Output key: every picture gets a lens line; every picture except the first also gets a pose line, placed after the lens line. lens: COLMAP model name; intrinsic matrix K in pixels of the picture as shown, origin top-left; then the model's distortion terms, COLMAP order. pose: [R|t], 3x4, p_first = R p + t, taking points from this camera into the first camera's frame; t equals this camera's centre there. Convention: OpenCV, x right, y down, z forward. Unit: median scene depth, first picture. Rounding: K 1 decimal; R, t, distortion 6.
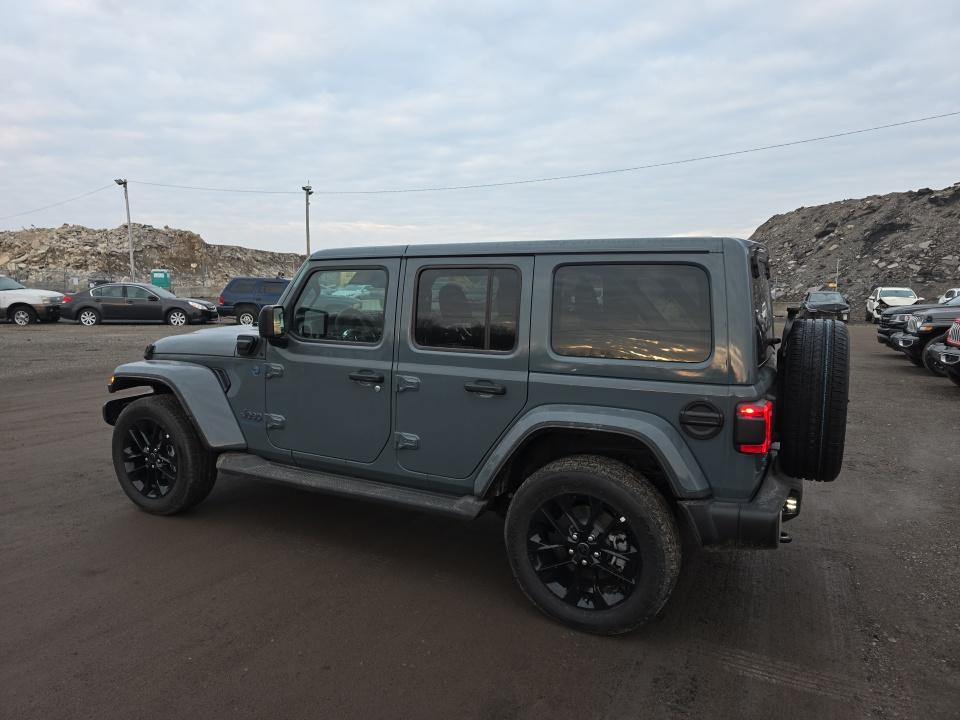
lens RADIAL K [[629.5, 0, 468.4], [0, 629.5, 379.7], [0, 0, 1]] dist [0.054104, -0.027611]
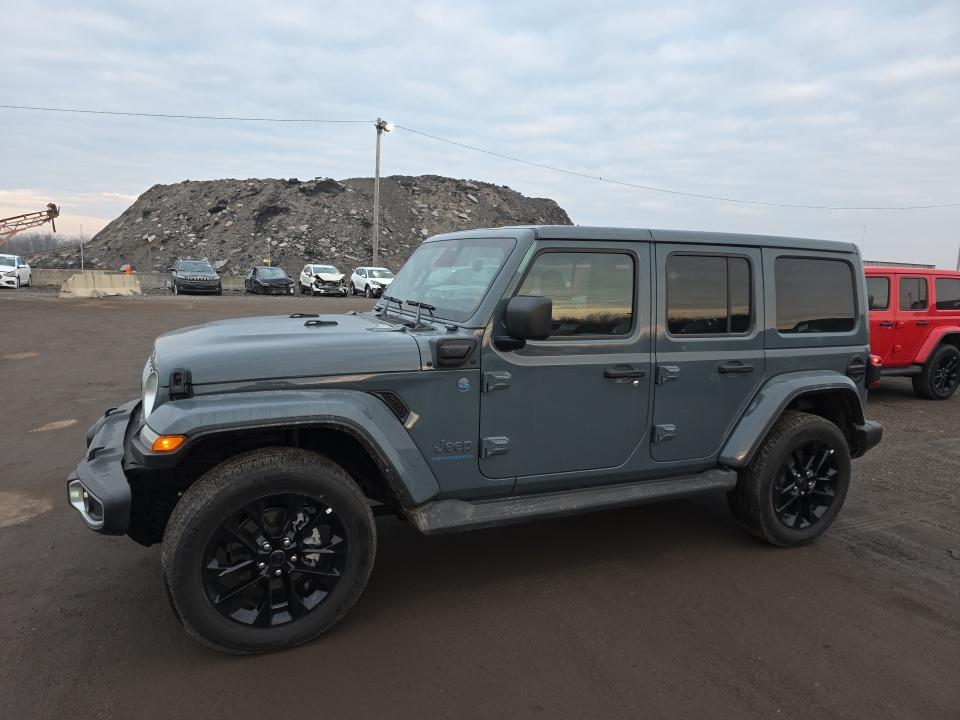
lens RADIAL K [[629.5, 0, 488.7], [0, 629.5, 386.4], [0, 0, 1]] dist [0.054104, -0.027611]
pose [[0.619082, -0.132116, 0.774133, -0.303753], [0.091879, 0.991163, 0.095677, -0.027657], [-0.779933, 0.011895, 0.625750, 0.178792]]
